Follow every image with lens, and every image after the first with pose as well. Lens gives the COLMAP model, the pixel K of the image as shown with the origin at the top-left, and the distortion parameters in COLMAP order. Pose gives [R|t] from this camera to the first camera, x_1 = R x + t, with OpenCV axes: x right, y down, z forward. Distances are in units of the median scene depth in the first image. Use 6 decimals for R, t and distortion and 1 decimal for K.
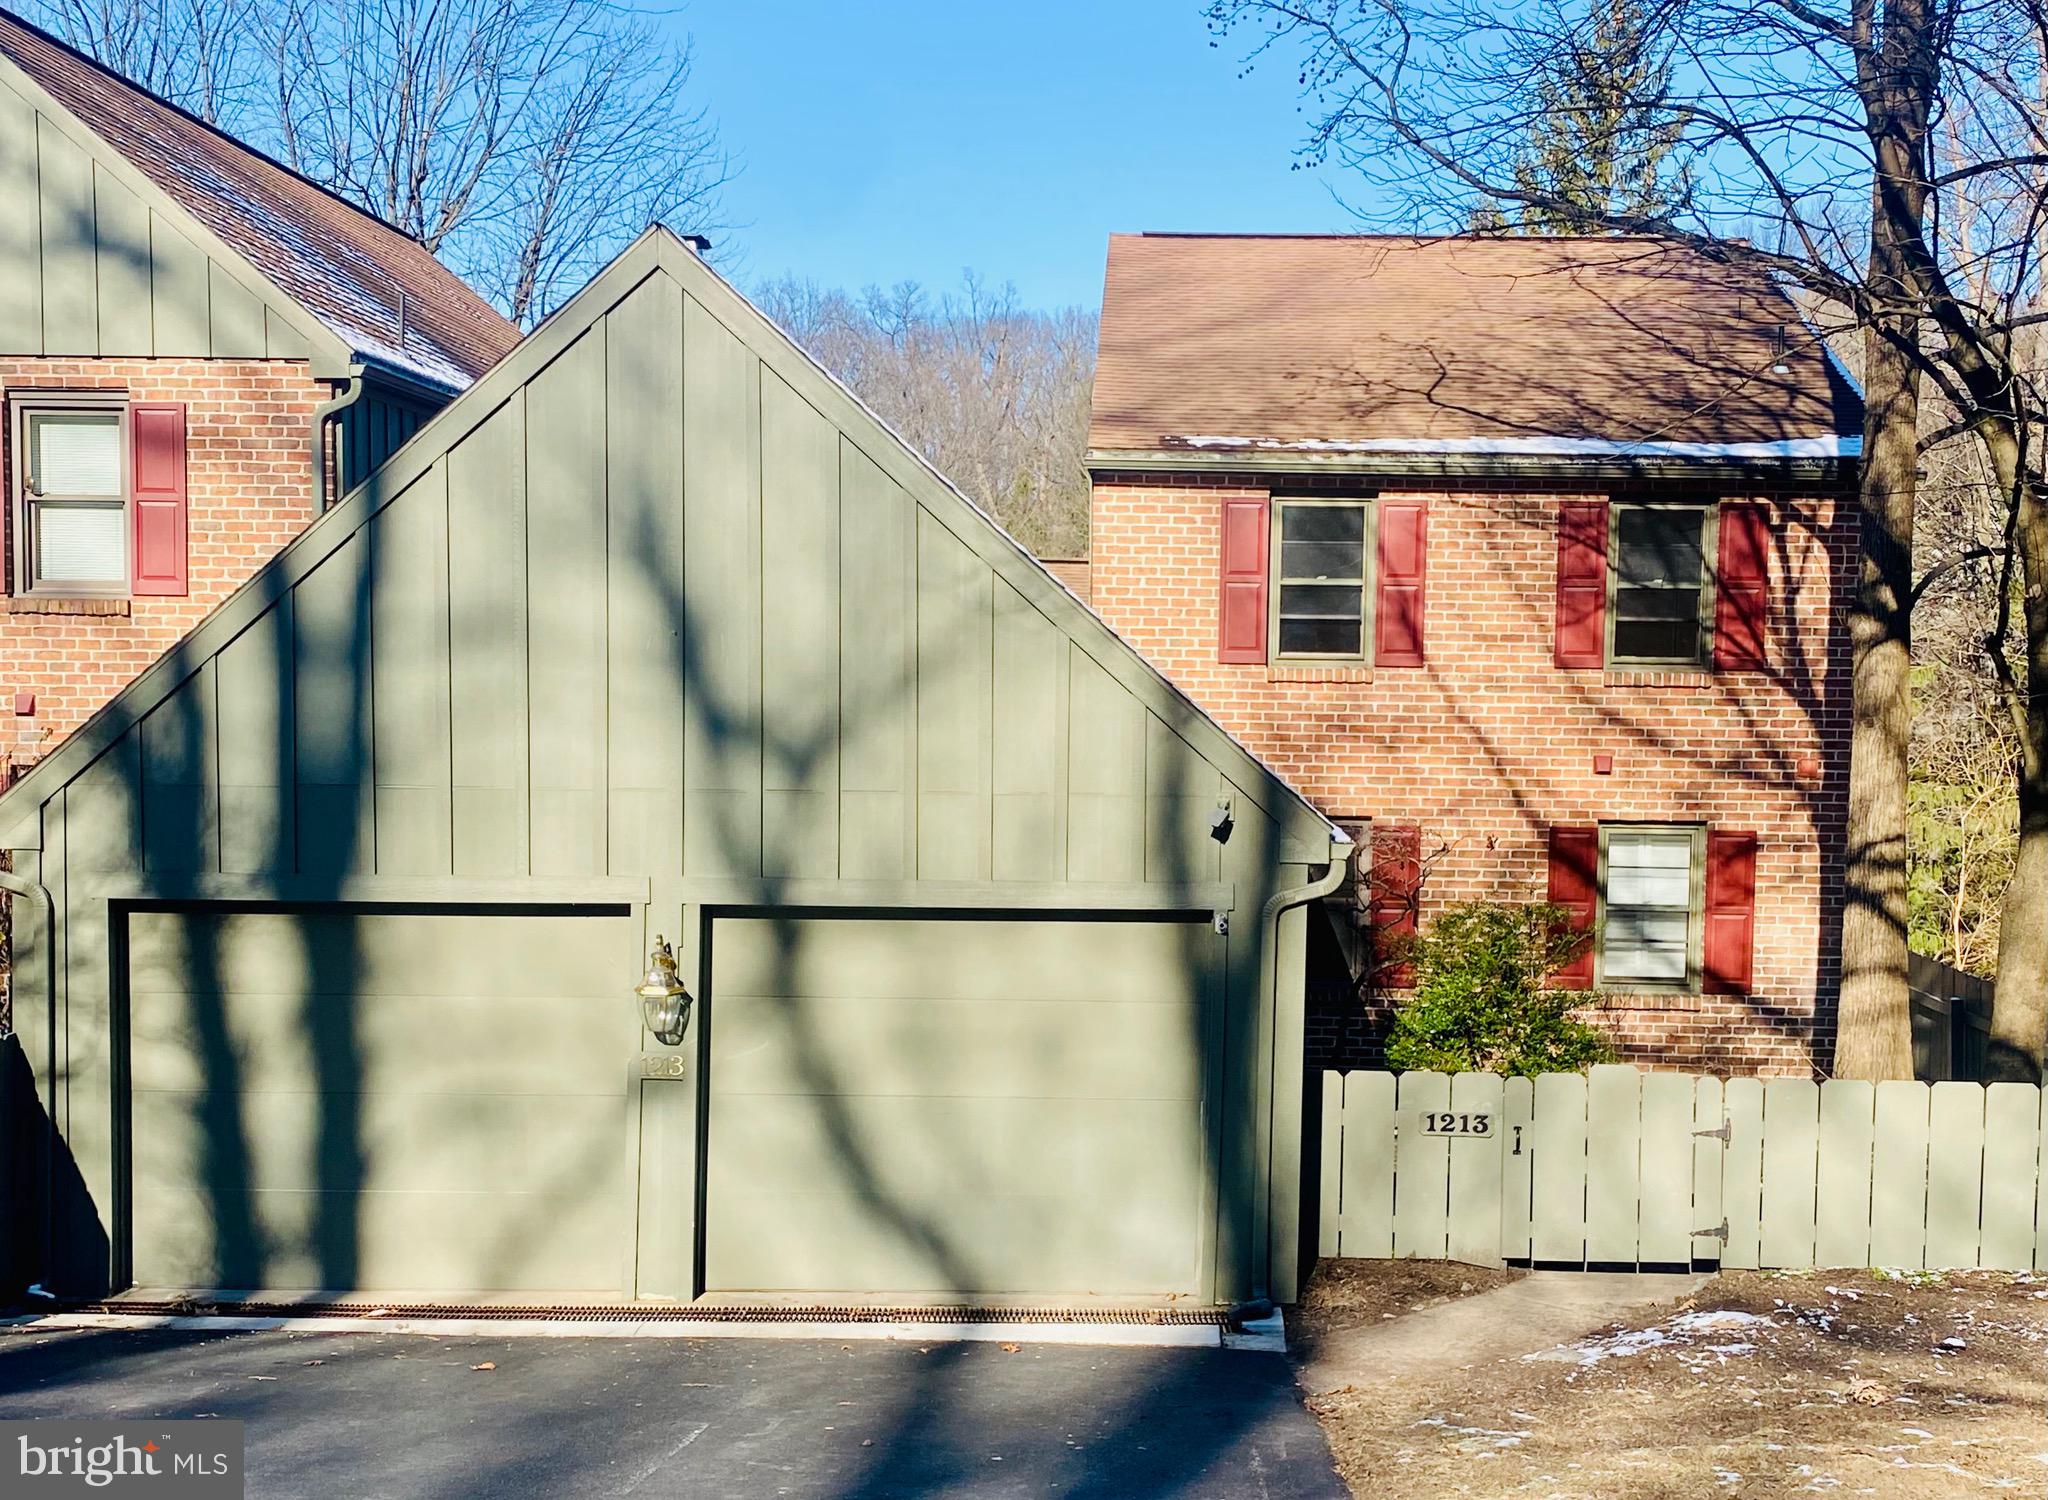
lens RADIAL K [[2384.6, 0, 1037.1], [0, 2384.6, 767.5], [0, 0, 1]] dist [0.073183, 0.000000]
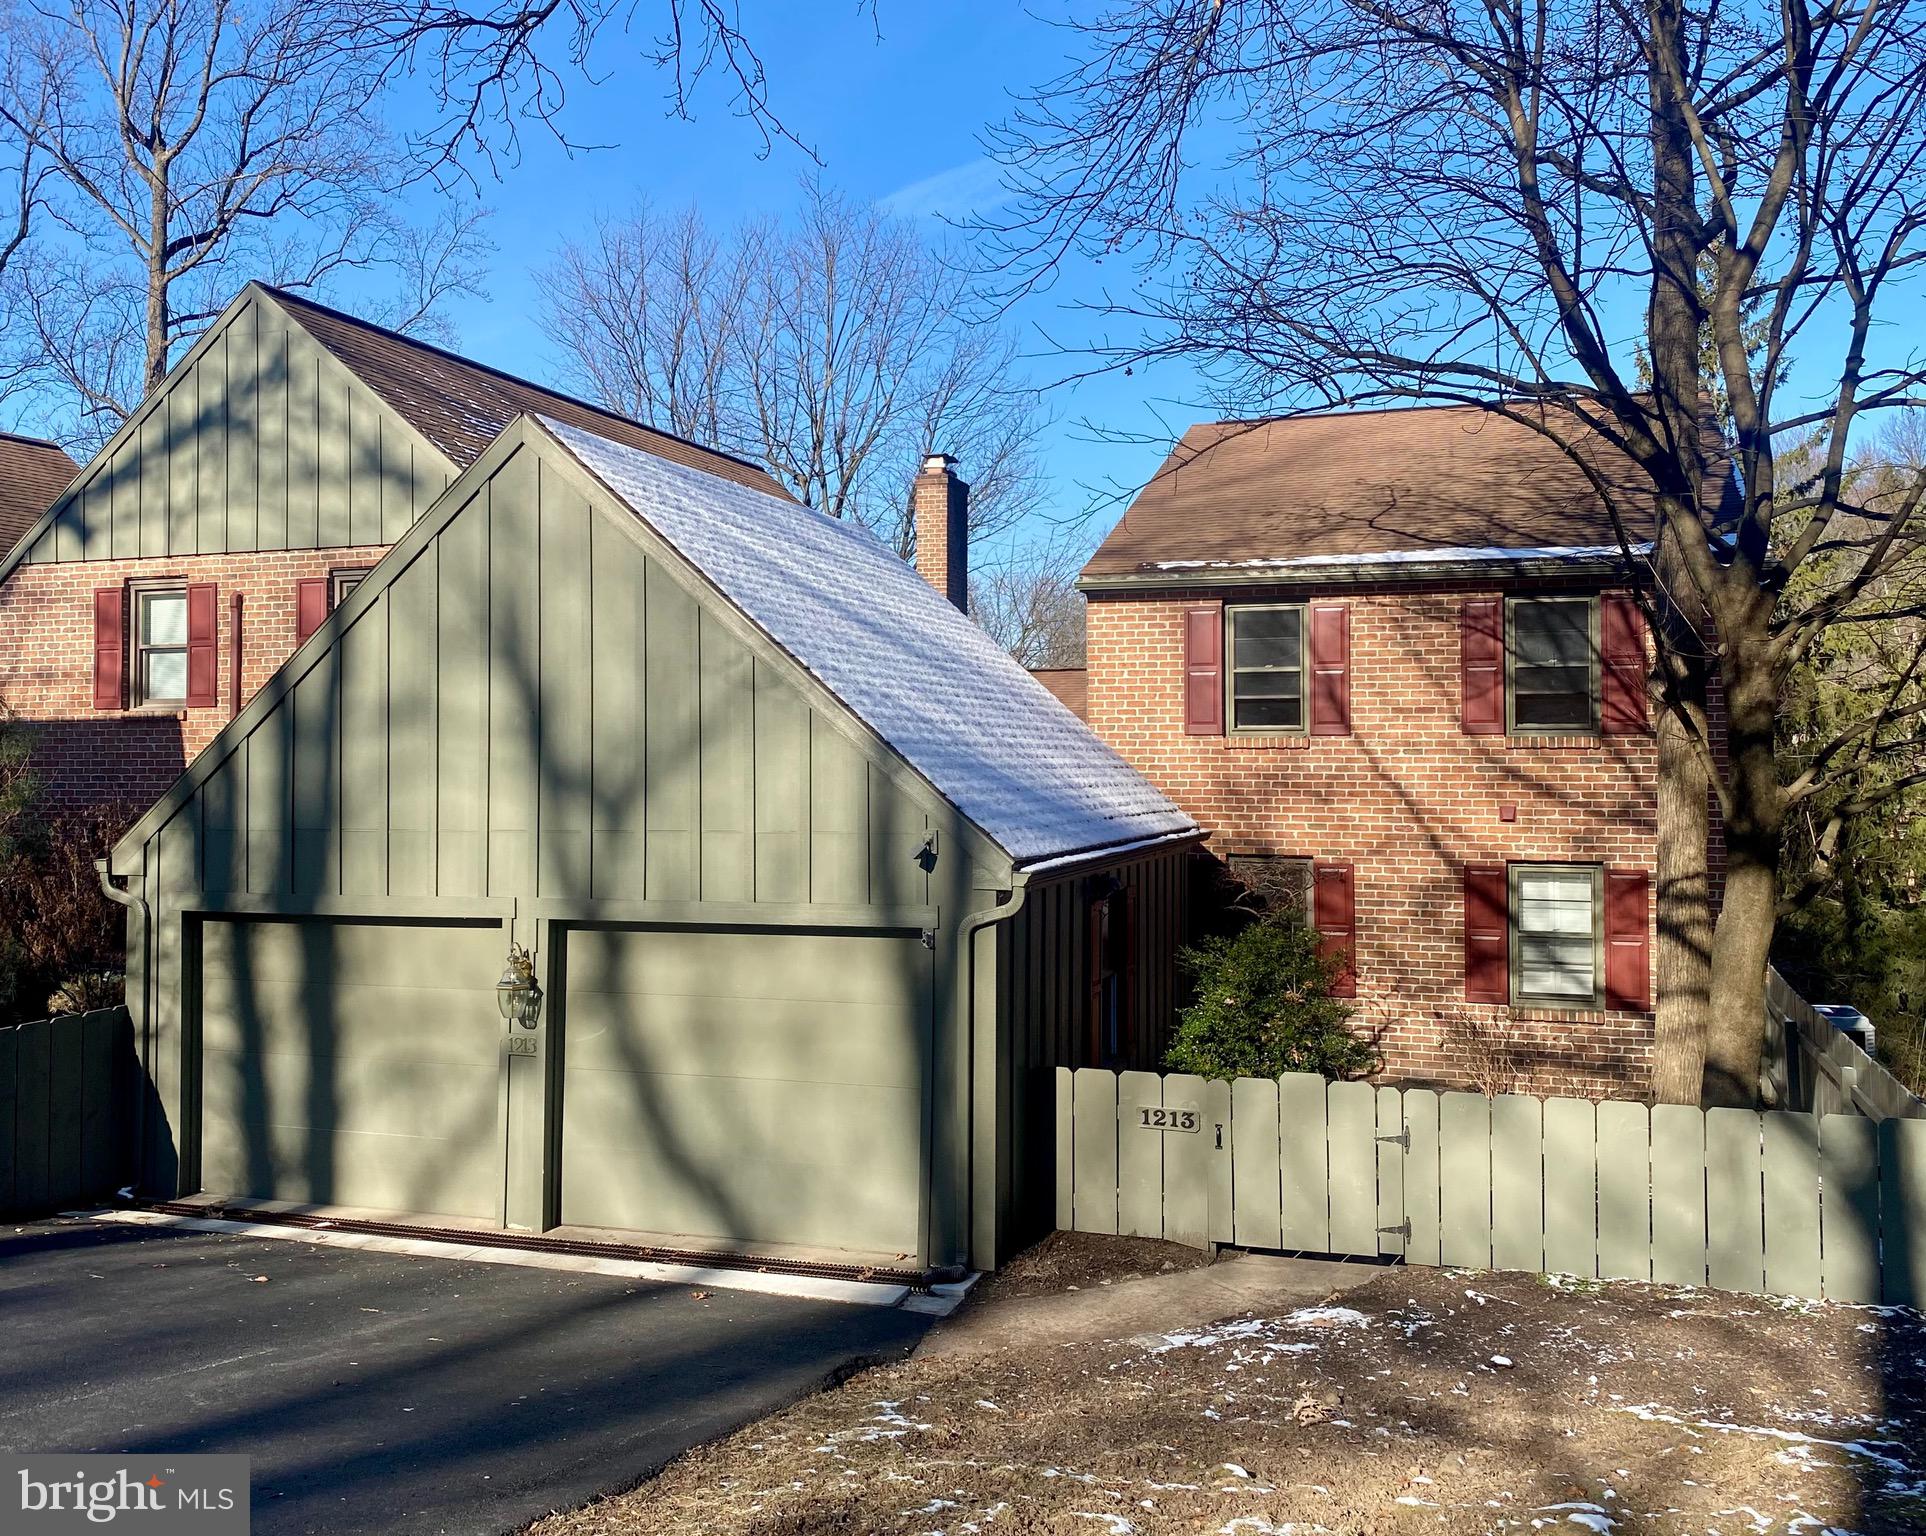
lens RADIAL K [[1622.9, 0, 907.3], [0, 1622.9, 658.9], [0, 0, 1]] dist [0.049068, -0.054422]
pose [[0.955488, -0.033321, -0.293141, 0.294158], [0.003006, 0.994650, -0.103263, 0.008153], [0.295013, 0.097786, 0.950476, 0.188128]]
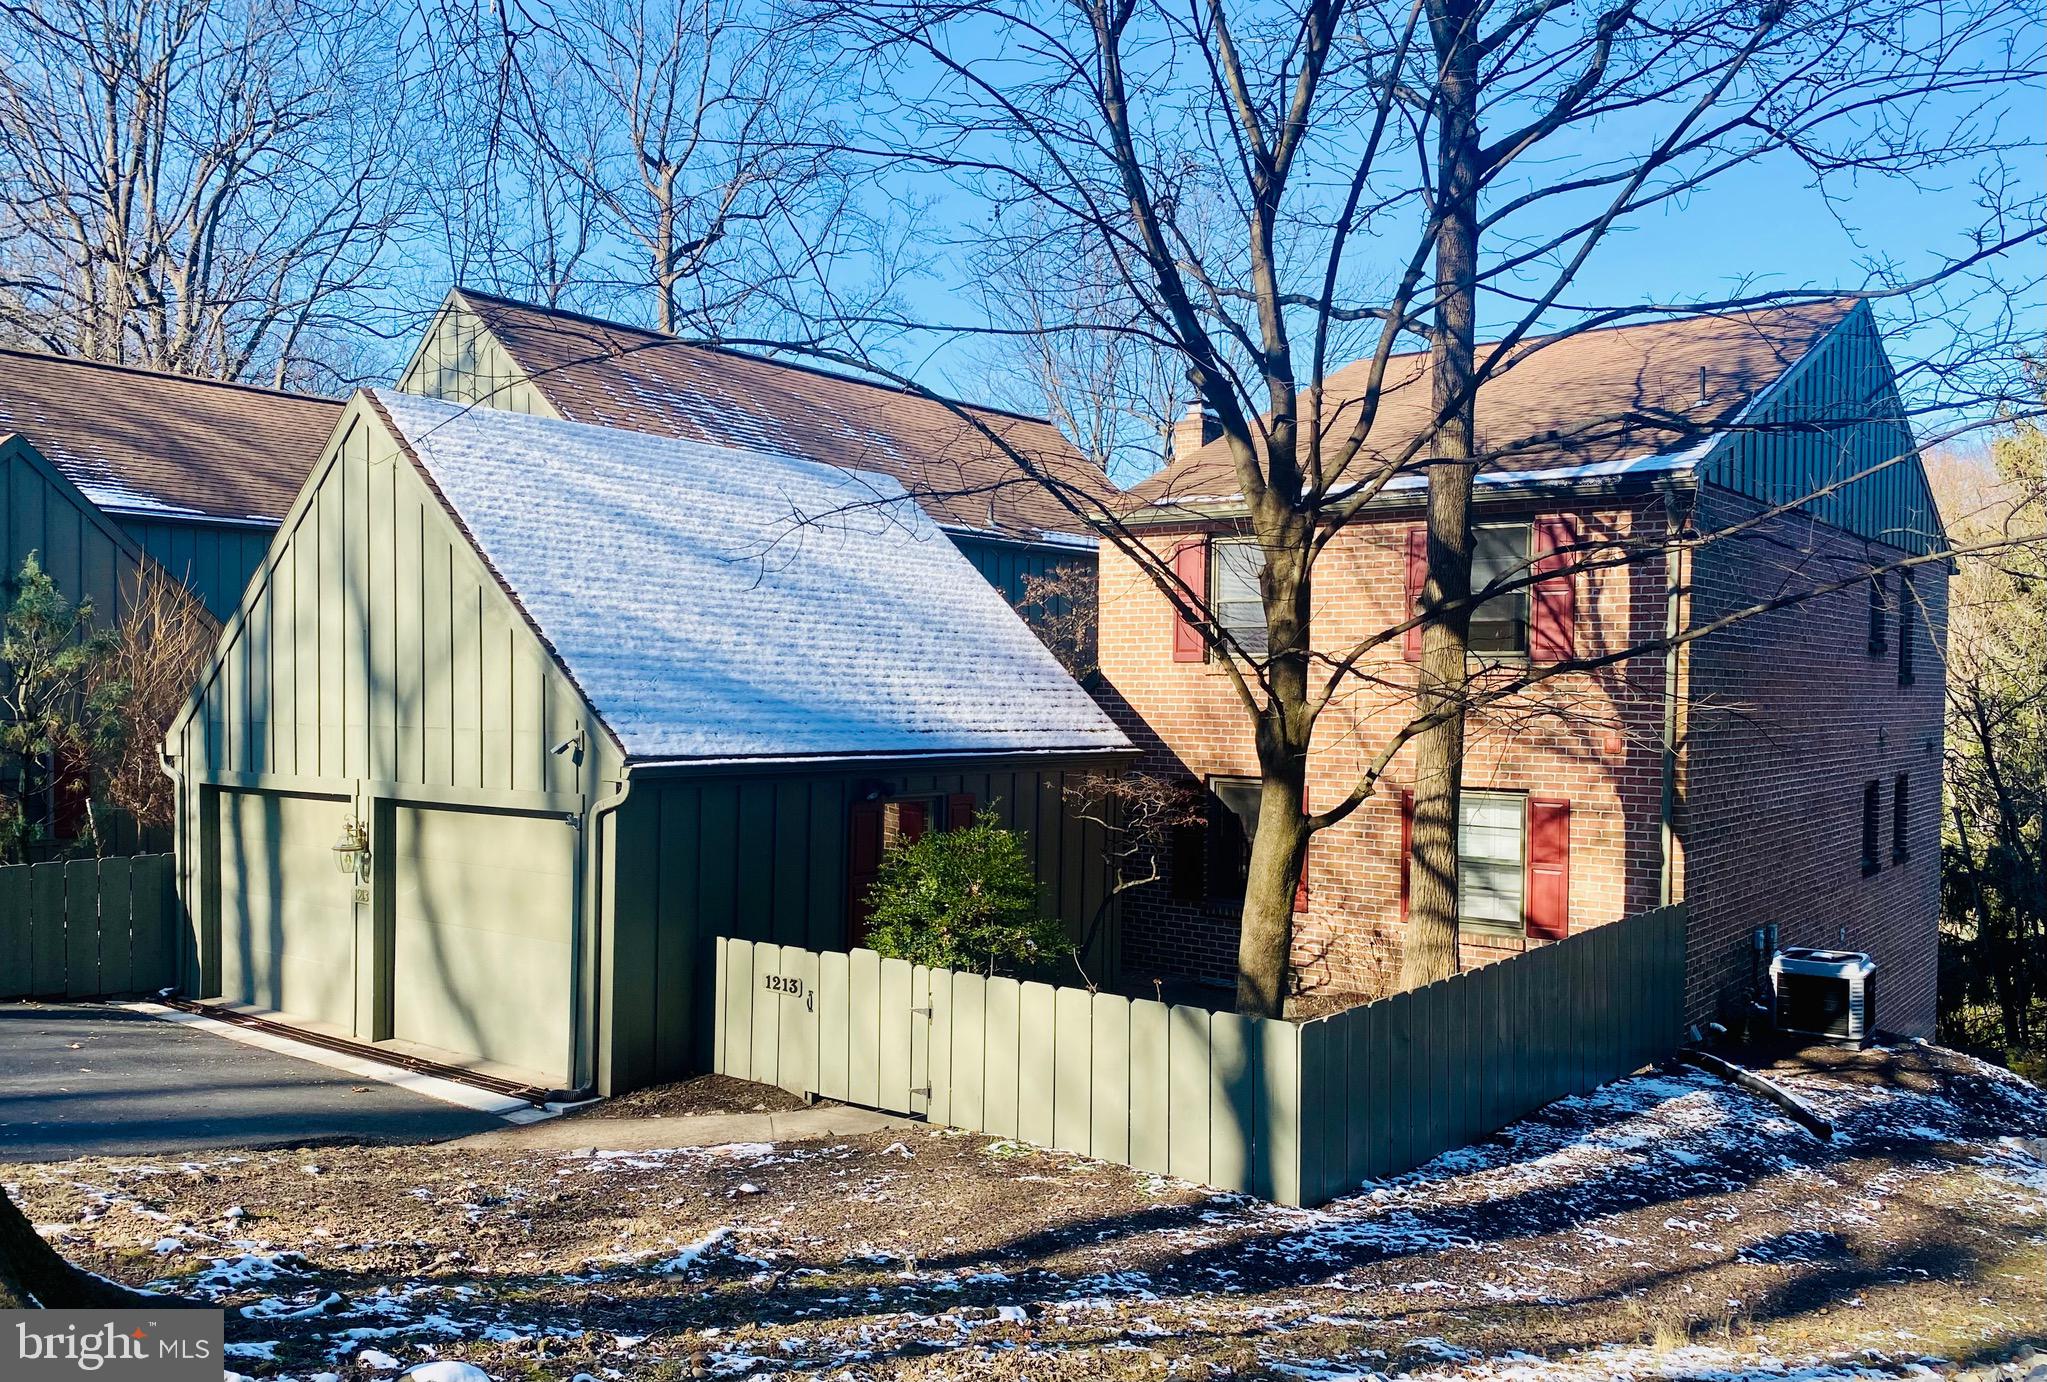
lens RADIAL K [[1516.9, 0, 1028.4], [0, 1516.9, 694.6], [0, 0, 1]] dist [0.027212, -0.004300]
pose [[0.821889, -0.002503, -0.569643, 0.771930], [-0.024274, 0.998928, -0.039412, 0.017302], [0.569131, 0.046220, 0.820947, 0.374942]]
